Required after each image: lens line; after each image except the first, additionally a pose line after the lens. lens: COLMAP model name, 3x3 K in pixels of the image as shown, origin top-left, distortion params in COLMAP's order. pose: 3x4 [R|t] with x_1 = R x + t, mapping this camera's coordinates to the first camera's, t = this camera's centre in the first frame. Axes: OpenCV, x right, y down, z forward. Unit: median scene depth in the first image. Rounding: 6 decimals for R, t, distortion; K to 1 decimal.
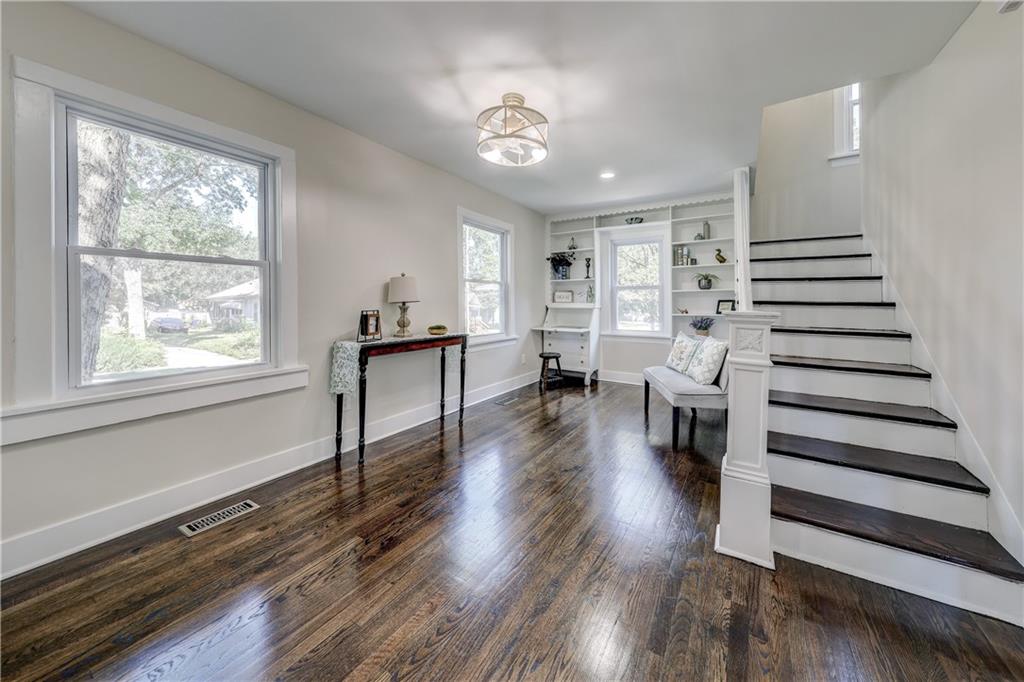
lens RADIAL K [[358.3, 0, 517.4], [0, 358.3, 303.8], [0, 0, 1]] dist [0.000161, -0.000029]
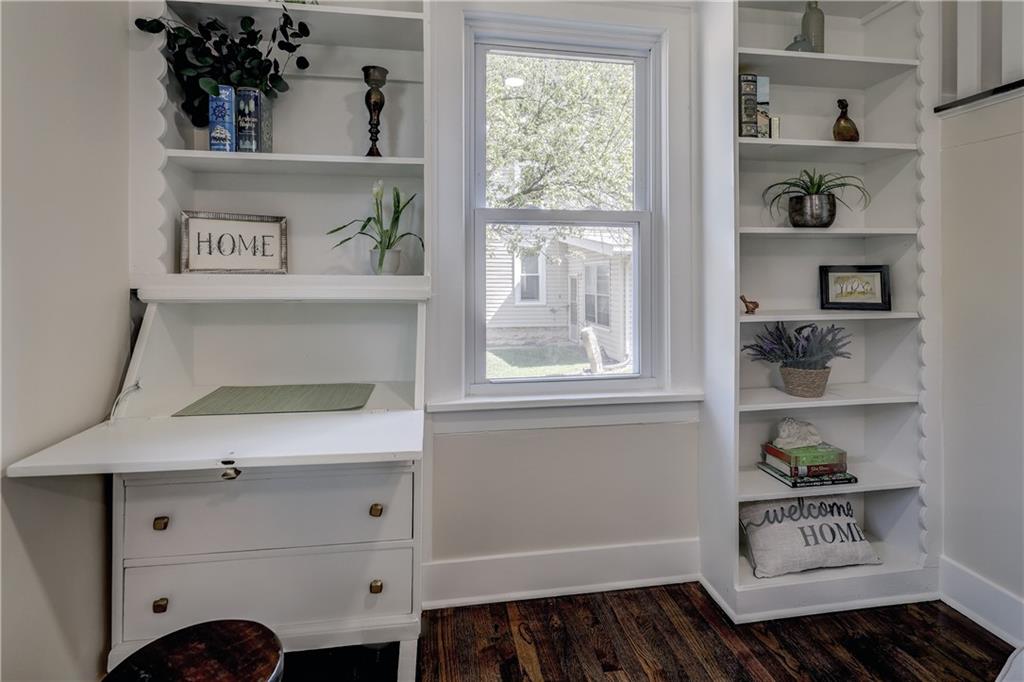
lens RADIAL K [[485.6, 0, 513.9], [0, 485.6, 268.0], [0, 0, 1]] dist [-0.014732, -0.000063]
pose [[0.741010, 0.008428, 0.671441, 0.074597], [0.000286, 0.999917, -0.012866, -0.003188], [-0.671494, 0.009726, 0.740946, 0.849111]]
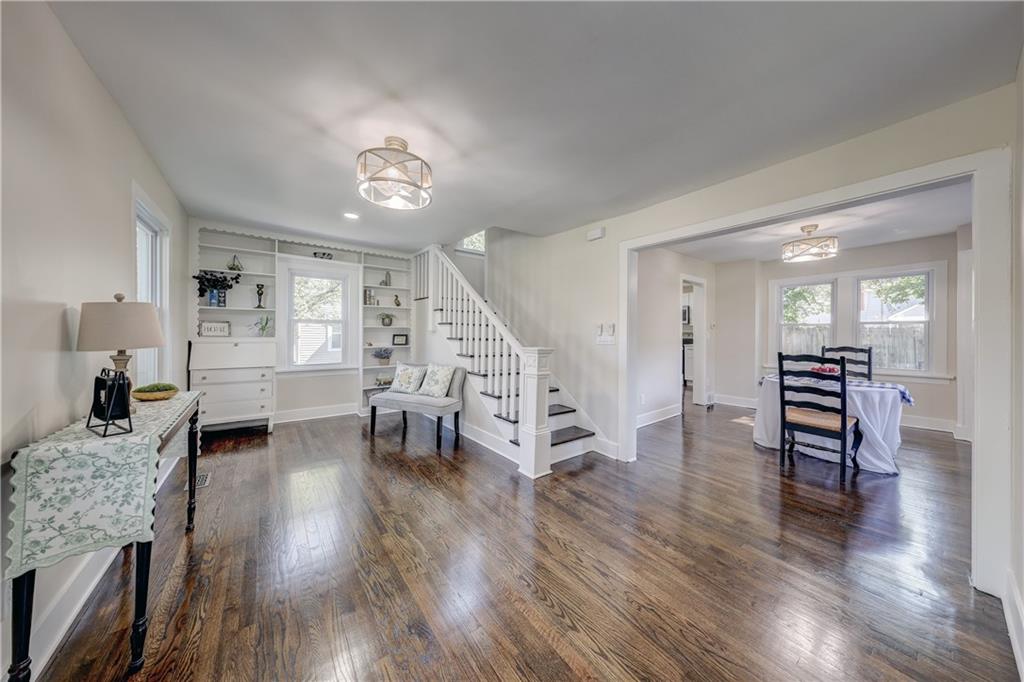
lens RADIAL K [[329.6, 0, 514.4], [0, 329.6, 332.0], [0, 0, 1]] dist [0.000578, 0.000024]
pose [[0.345058, 0.003679, 0.938574, -0.385588], [-0.008883, 0.999960, -0.000654, -0.022353], [-0.938539, -0.008111, 0.345077, 0.186032]]
